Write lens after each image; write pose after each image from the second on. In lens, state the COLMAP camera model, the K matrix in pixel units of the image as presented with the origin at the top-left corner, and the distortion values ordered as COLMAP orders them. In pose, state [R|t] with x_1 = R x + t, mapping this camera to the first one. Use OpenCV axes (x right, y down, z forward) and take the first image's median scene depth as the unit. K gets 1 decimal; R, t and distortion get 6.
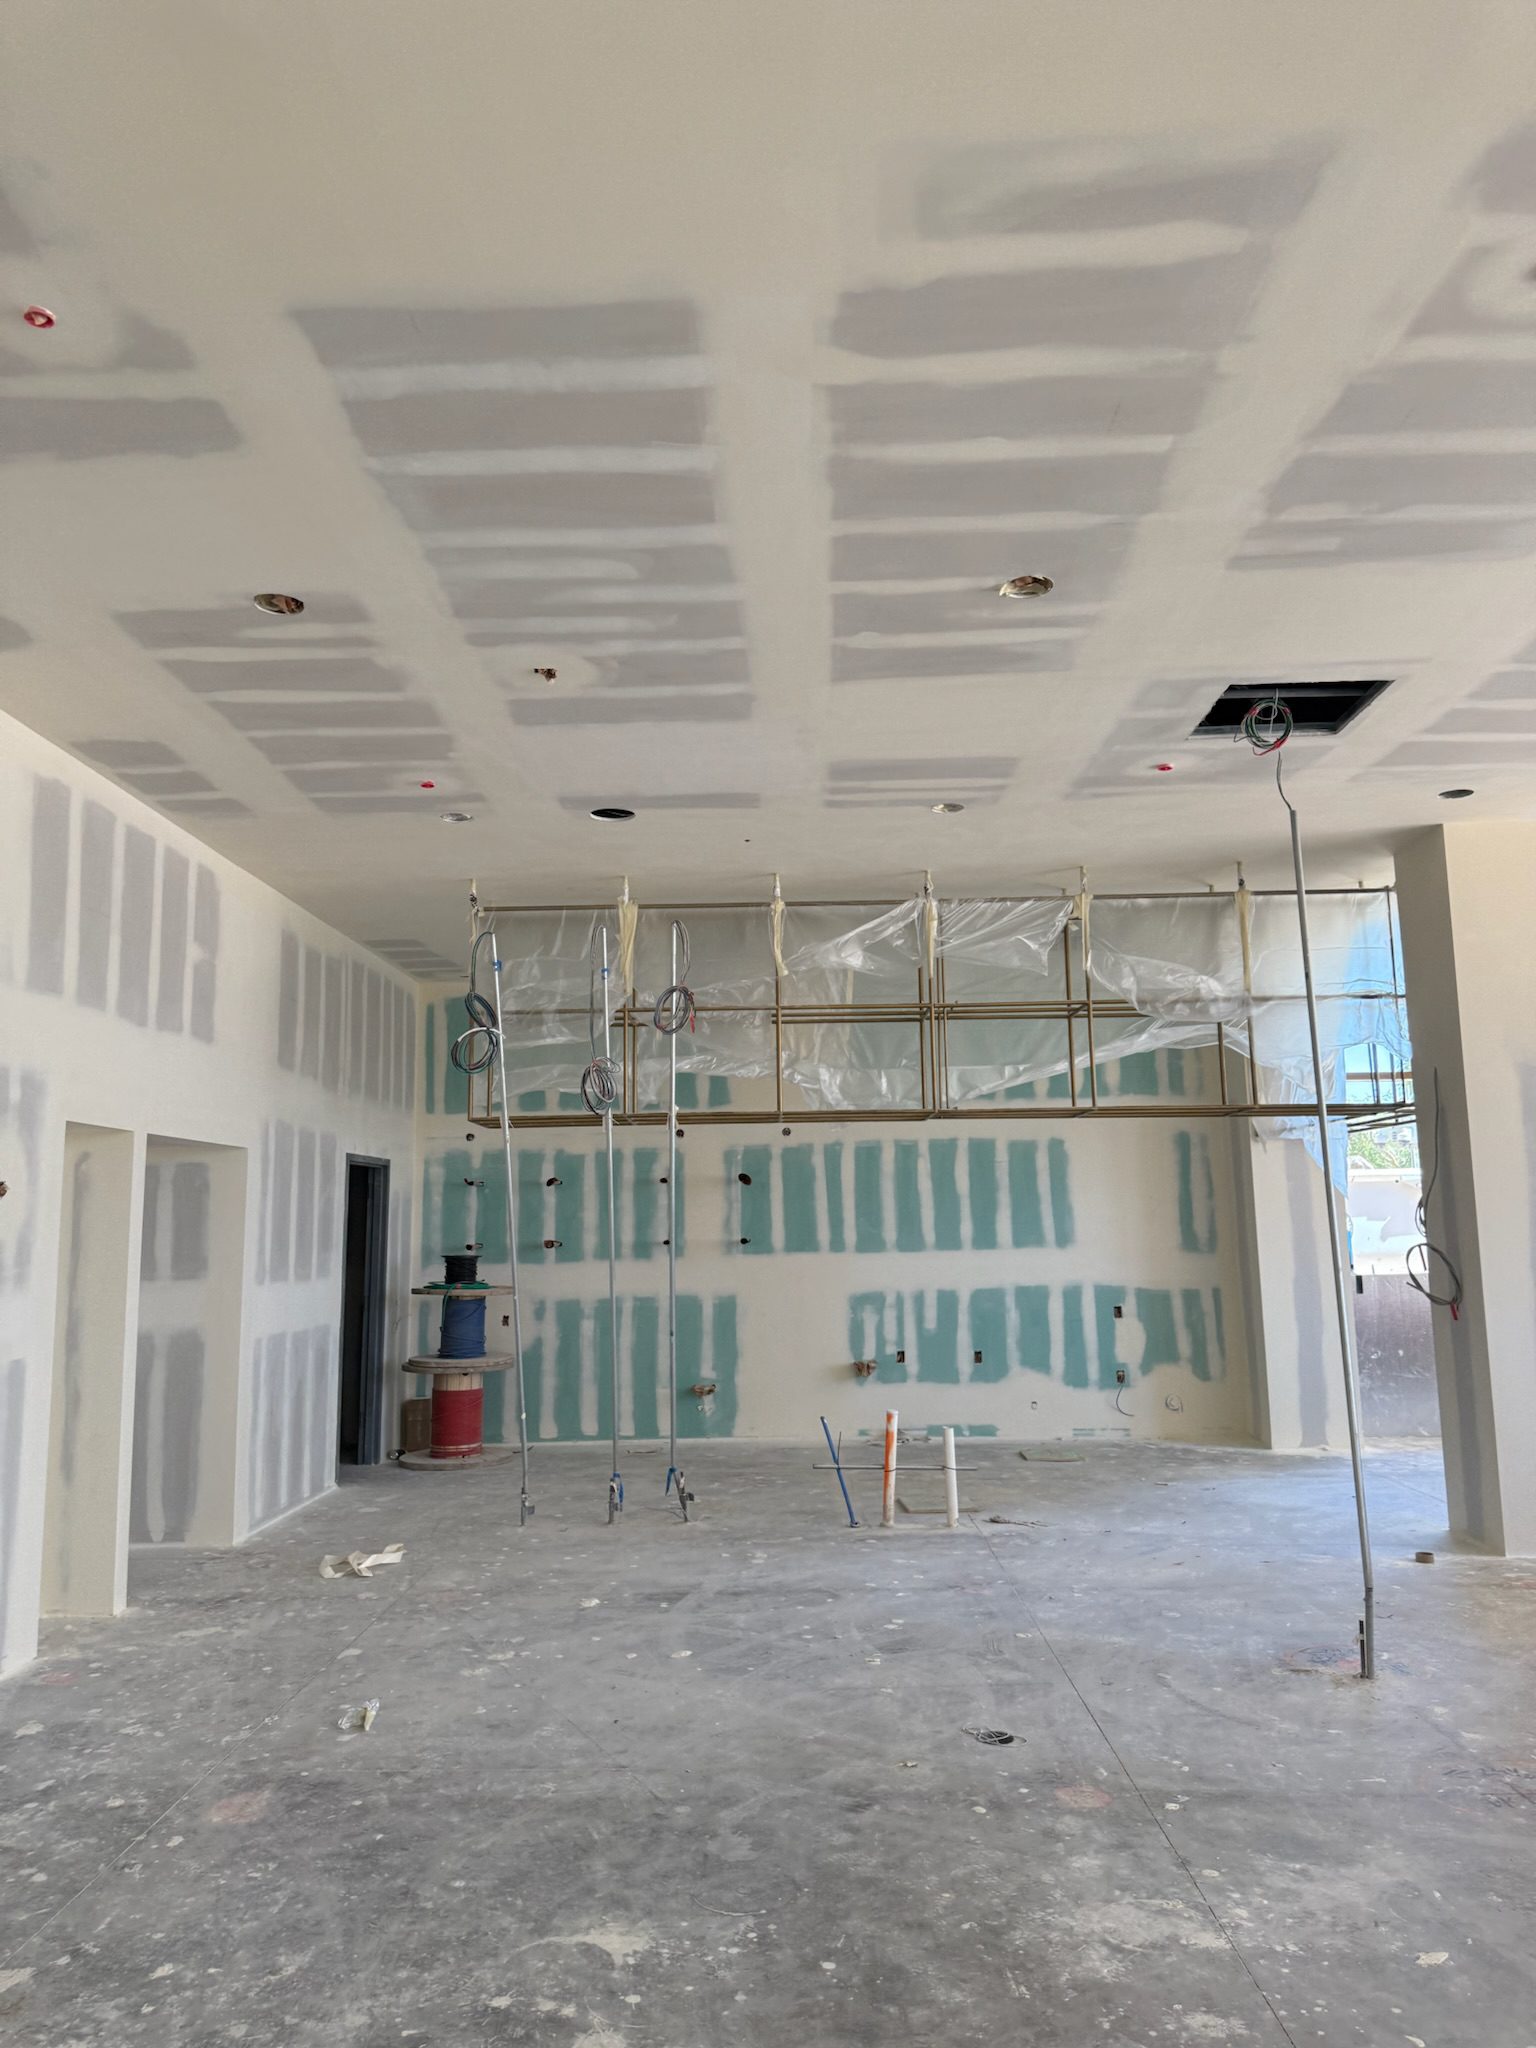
lens RADIAL K [[1438.1, 0, 761.5], [0, 1438.1, 1023.6], [0, 0, 1]] dist [0.041735, -0.000180]
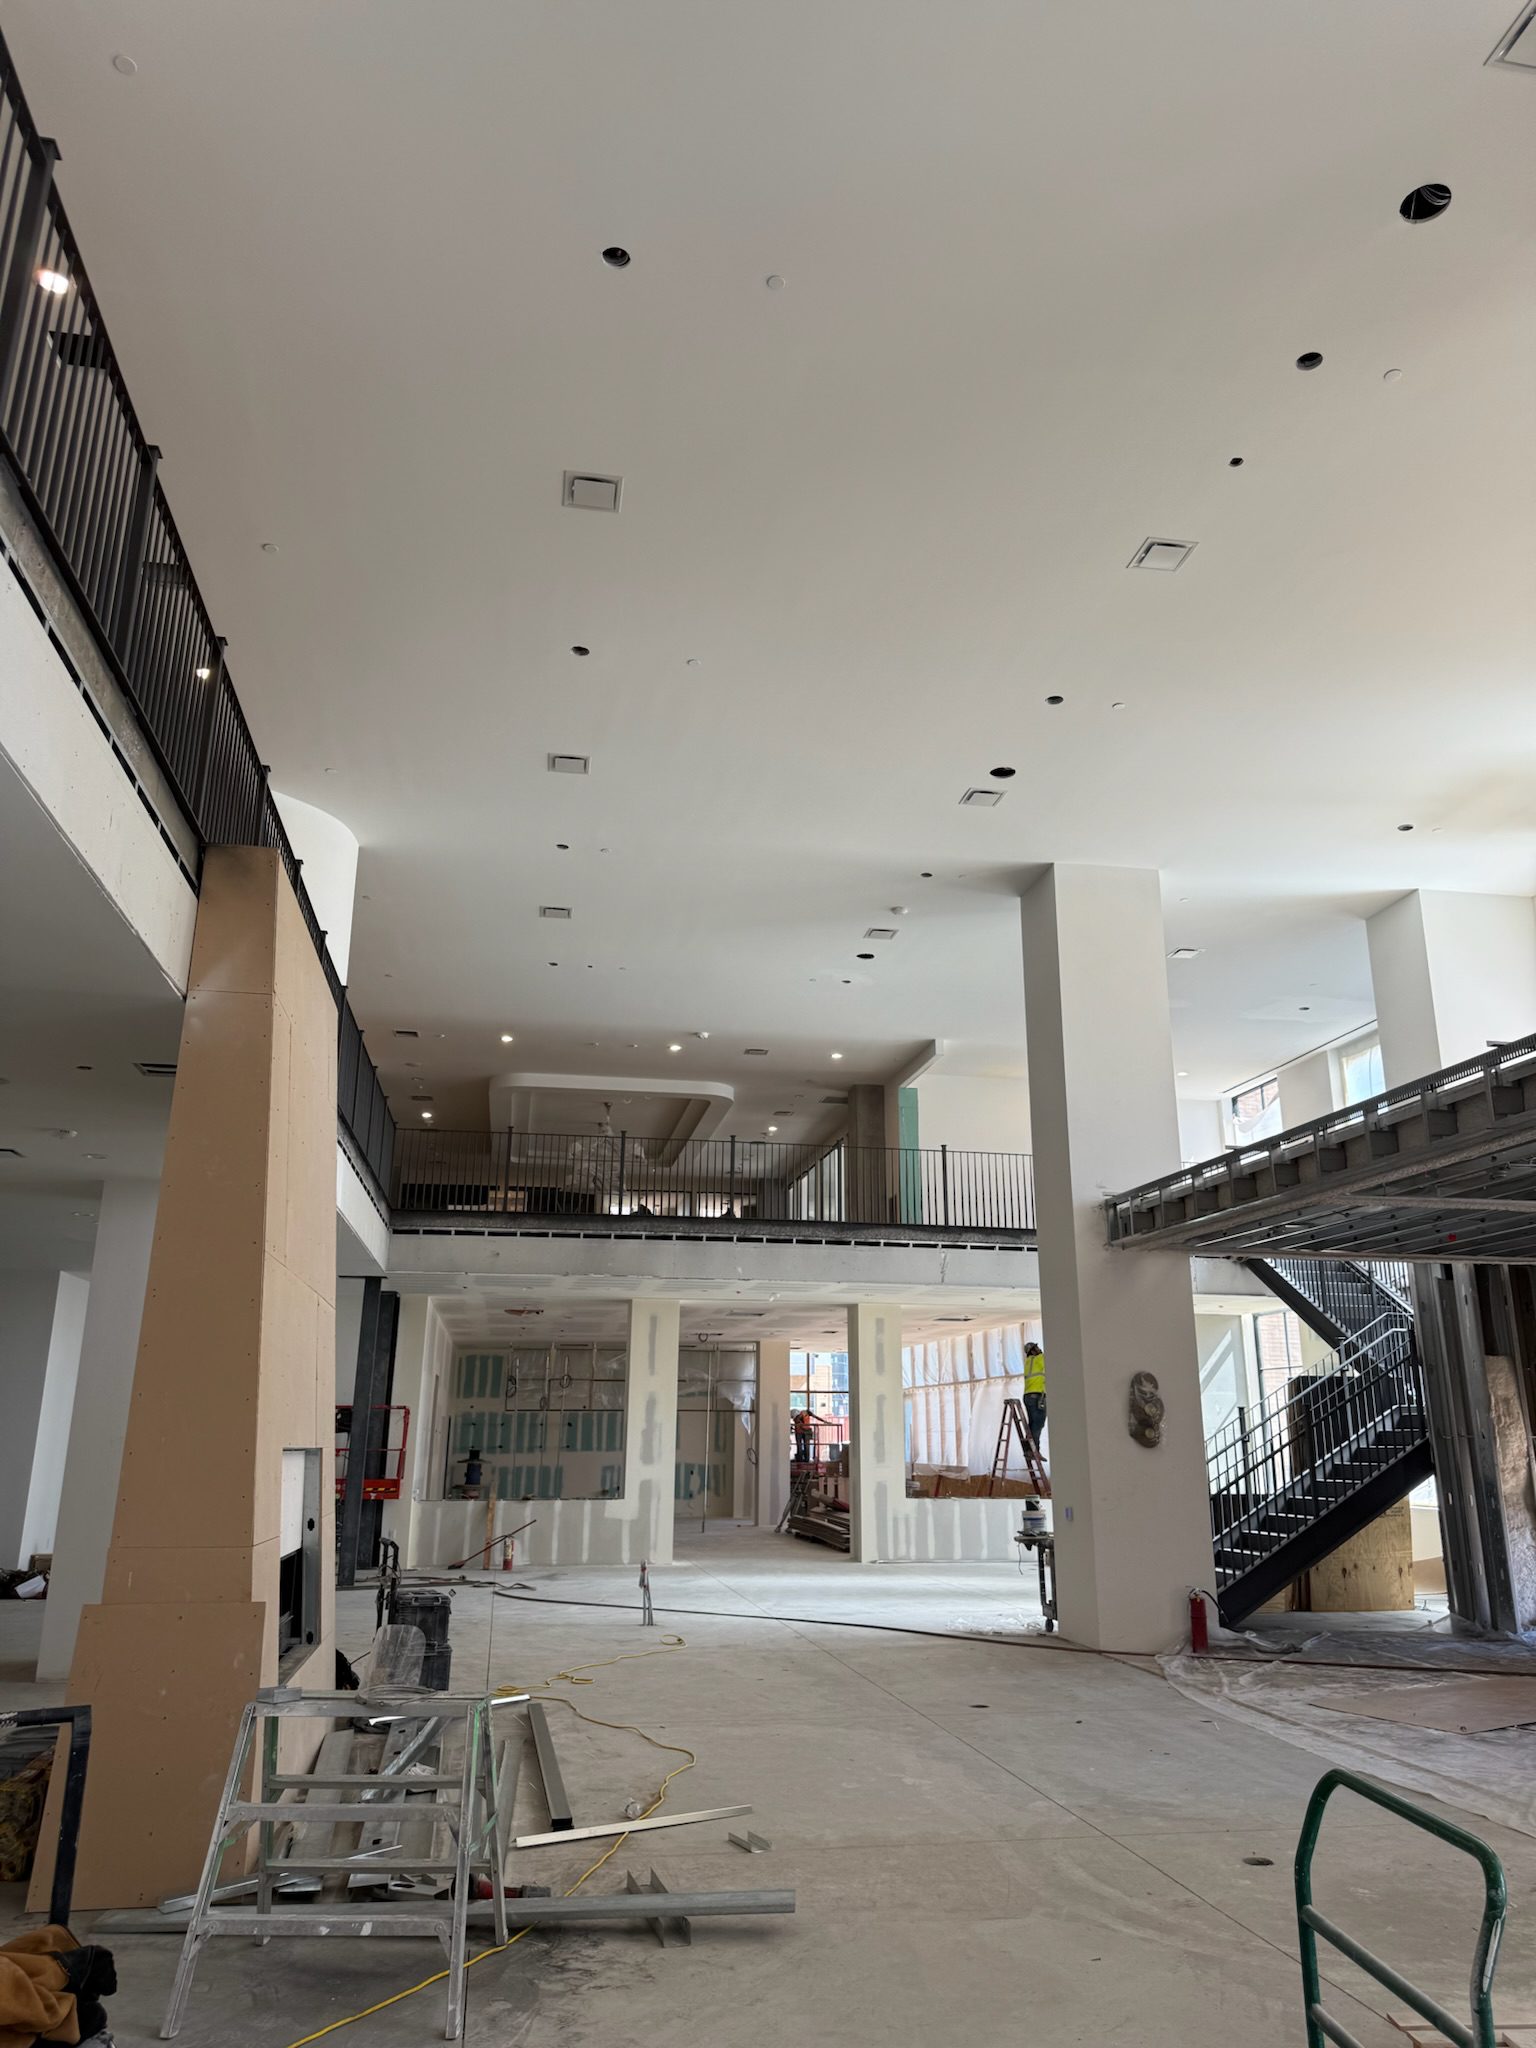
lens RADIAL K [[1438.1, 0, 770.3], [0, 1438.1, 1010.4], [0, 0, 1]] dist [0.041735, -0.000180]
pose [[0.979987, 0.073749, 0.184896, -0.213584], [-0.044139, 0.986223, -0.159426, -0.269095], [-0.194106, 0.148074, 0.969741, -2.028504]]
